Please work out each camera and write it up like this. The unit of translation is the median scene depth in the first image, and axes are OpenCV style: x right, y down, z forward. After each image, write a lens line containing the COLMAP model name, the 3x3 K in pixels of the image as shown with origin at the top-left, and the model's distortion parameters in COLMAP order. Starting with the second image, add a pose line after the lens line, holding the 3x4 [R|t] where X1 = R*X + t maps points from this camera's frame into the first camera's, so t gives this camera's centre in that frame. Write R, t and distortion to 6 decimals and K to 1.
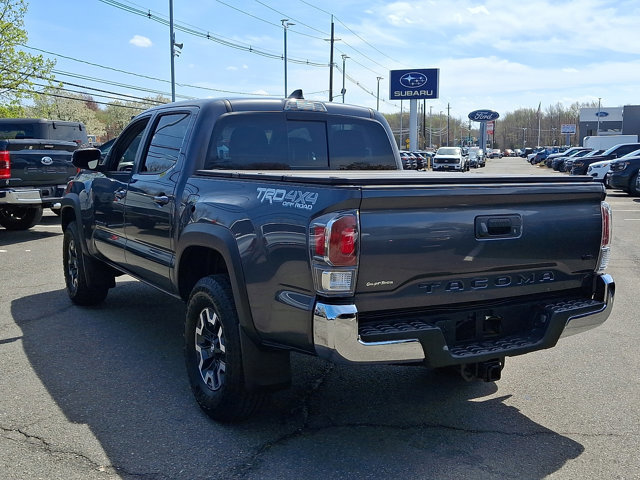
lens RADIAL K [[714.1, 0, 320.0], [0, 714.1, 240.0], [0, 0, 1]] dist [0.186215, -0.479508]
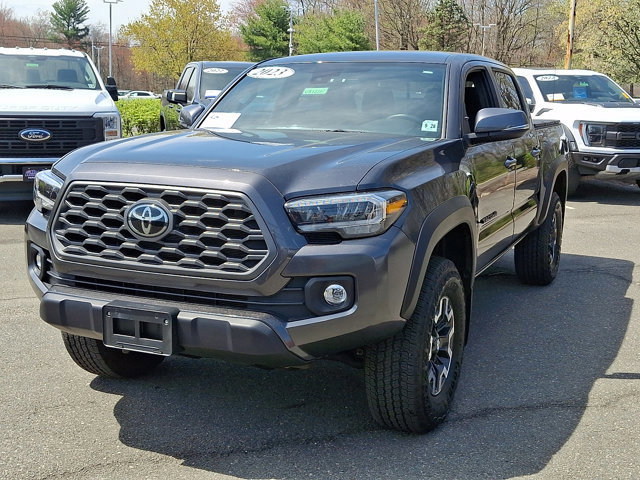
lens RADIAL K [[827.9, 0, 320.0], [0, 827.9, 240.0], [0, 0, 1]] dist [0.051076, -0.013360]
pose [[-0.586923, -0.148609, 0.795887, -1.035520], [0.079171, 0.967765, 0.239086, -0.251171], [-0.805762, 0.203336, -0.556239, 1.944677]]
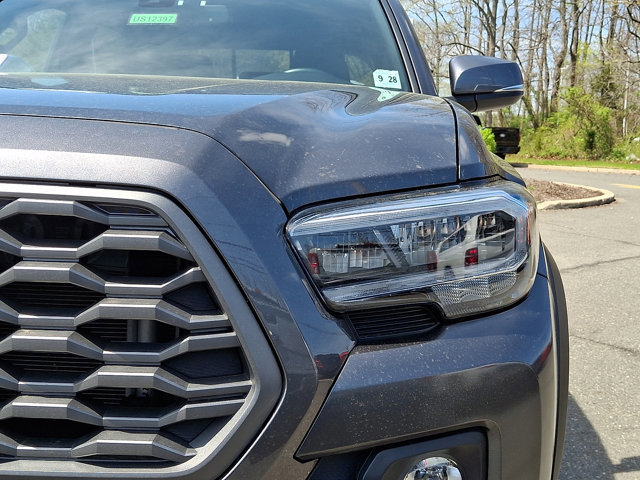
lens RADIAL K [[778.7, 0, 320.0], [0, 778.7, 240.0], [0, 0, 1]] dist [0.063302, -0.020011]
pose [[-0.833801, -0.105189, 0.541951, -0.604352], [0.035432, 0.969460, 0.242678, -0.167467], [-0.550926, 0.221547, -0.804610, 1.749282]]
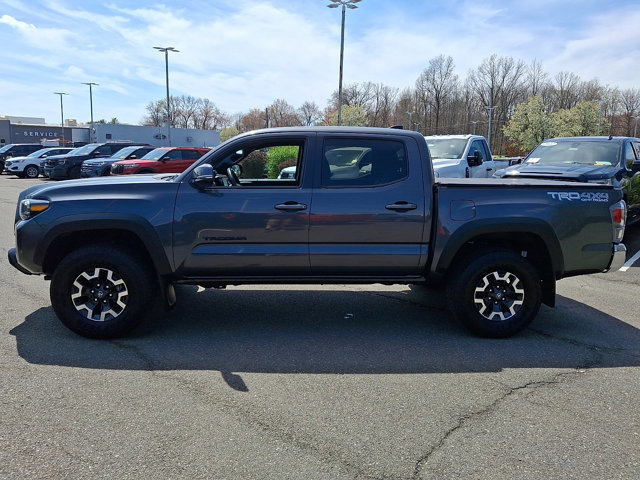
lens RADIAL K [[482.0, 0, 318.5], [0, 482.0, 230.2], [0, 0, 1]] dist [-0.003596, -0.000431]
pose [[0.444161, -0.132671, 0.886069, -1.032543], [0.089864, 0.990585, 0.103274, -0.113822], [-0.891429, 0.033756, 0.451902, 0.719767]]
